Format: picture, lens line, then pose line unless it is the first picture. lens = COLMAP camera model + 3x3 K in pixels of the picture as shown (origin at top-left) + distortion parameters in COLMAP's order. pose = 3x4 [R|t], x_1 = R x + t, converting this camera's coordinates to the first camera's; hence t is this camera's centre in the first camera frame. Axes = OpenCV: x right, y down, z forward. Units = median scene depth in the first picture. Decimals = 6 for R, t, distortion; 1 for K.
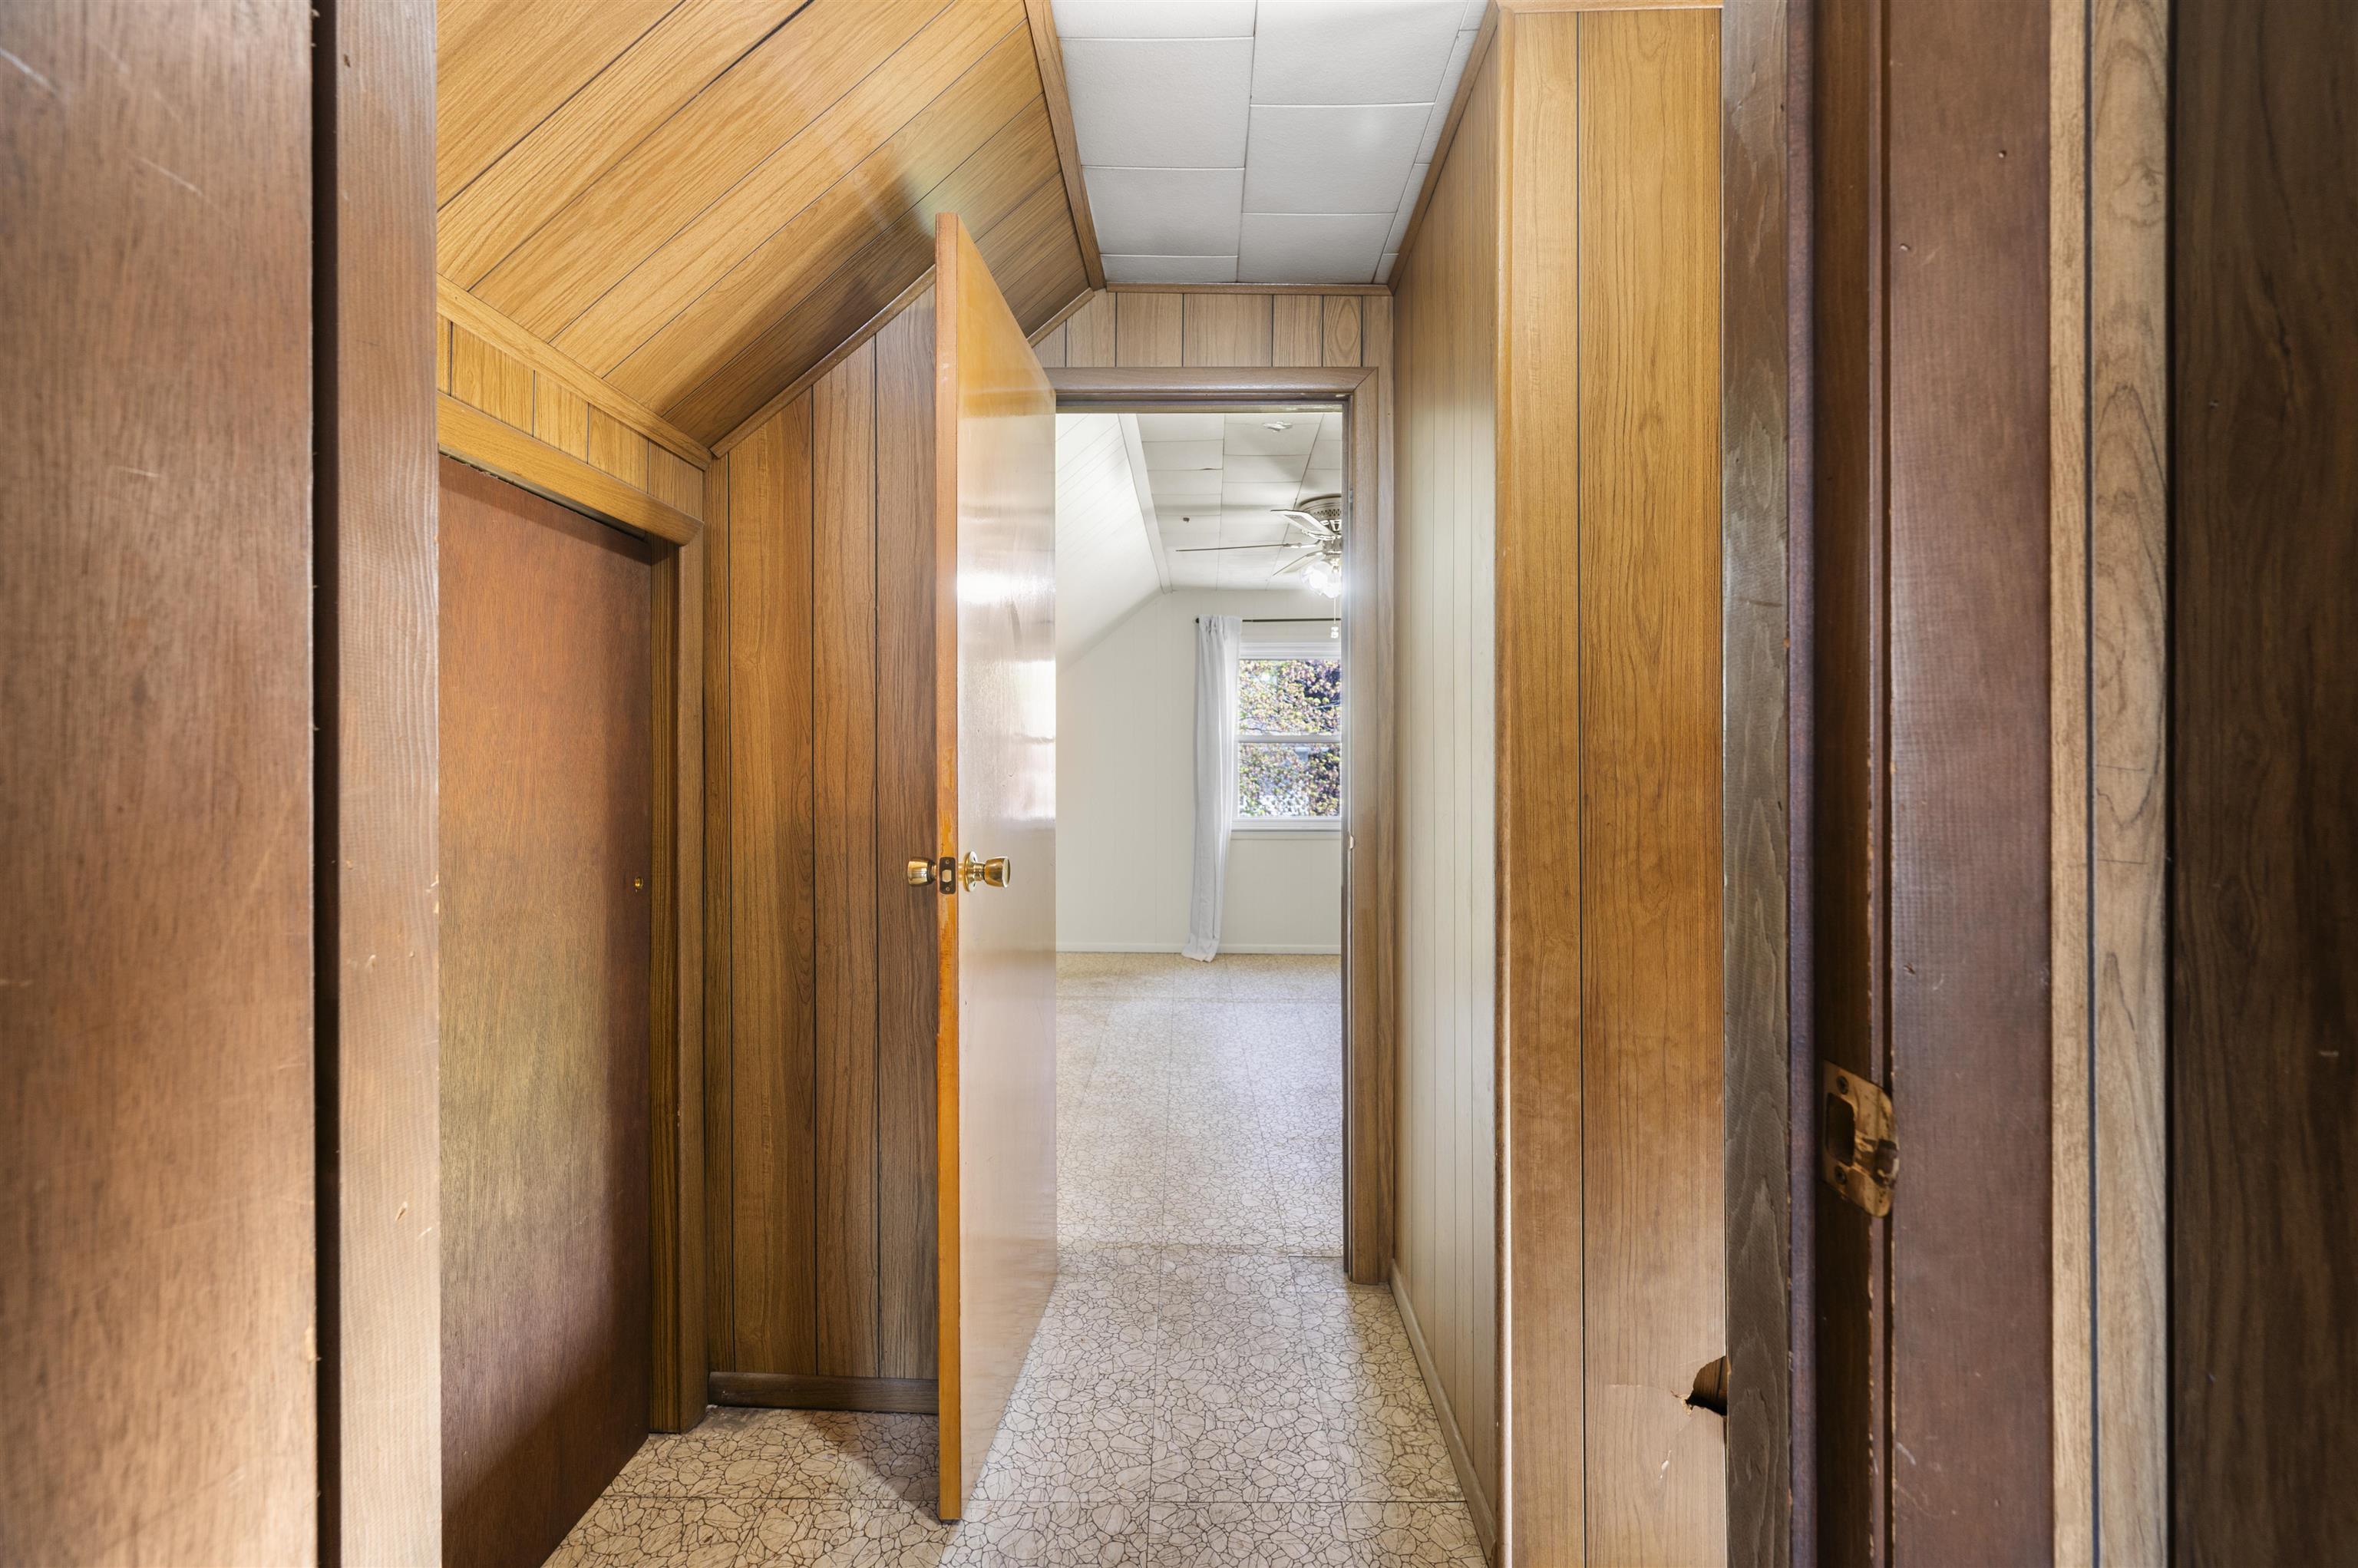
lens RADIAL K [[957.4, 0, 1181.9], [0, 957.4, 768.3], [0, 0, 1]] dist [-0.000779, -0.000294]
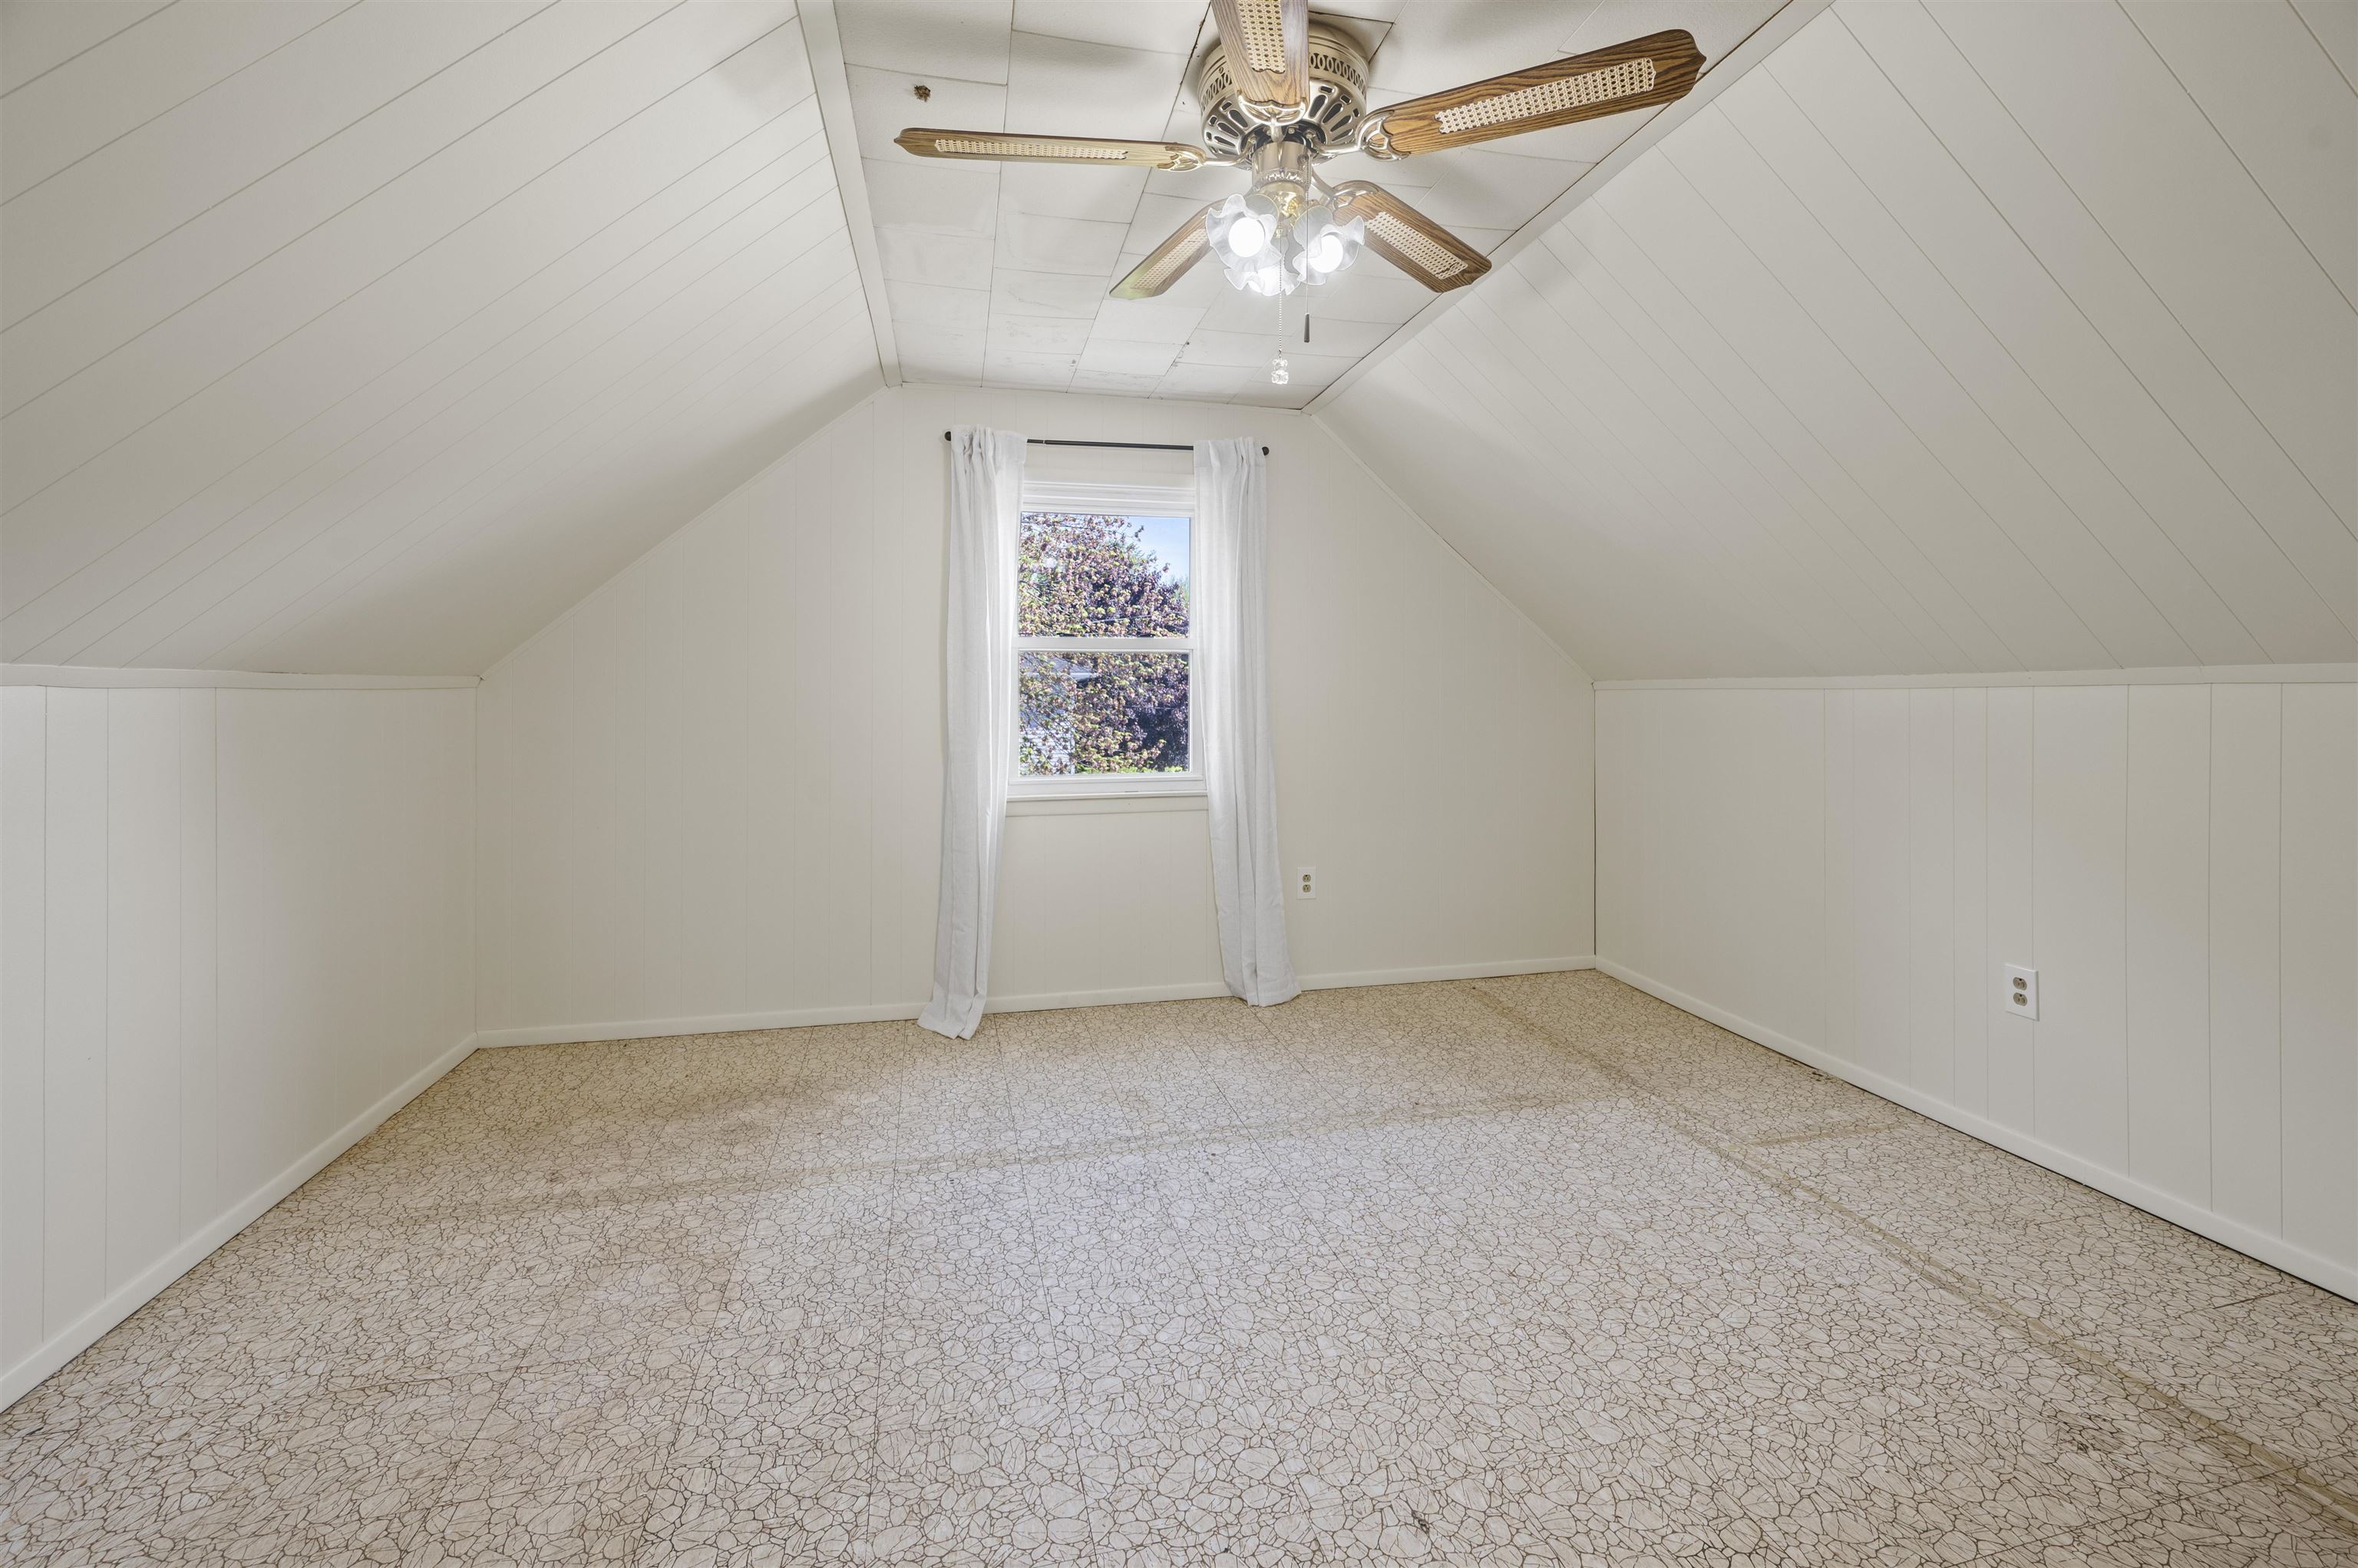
lens RADIAL K [[957.4, 0, 1181.9], [0, 957.4, 768.3], [0, 0, 1]] dist [-0.000779, -0.000294]
pose [[0.967536, -0.000589, 0.252733, 0.007180], [-0.018333, 0.997199, 0.072508, 0.000070], [-0.252068, -0.074788, 0.964815, 0.422383]]
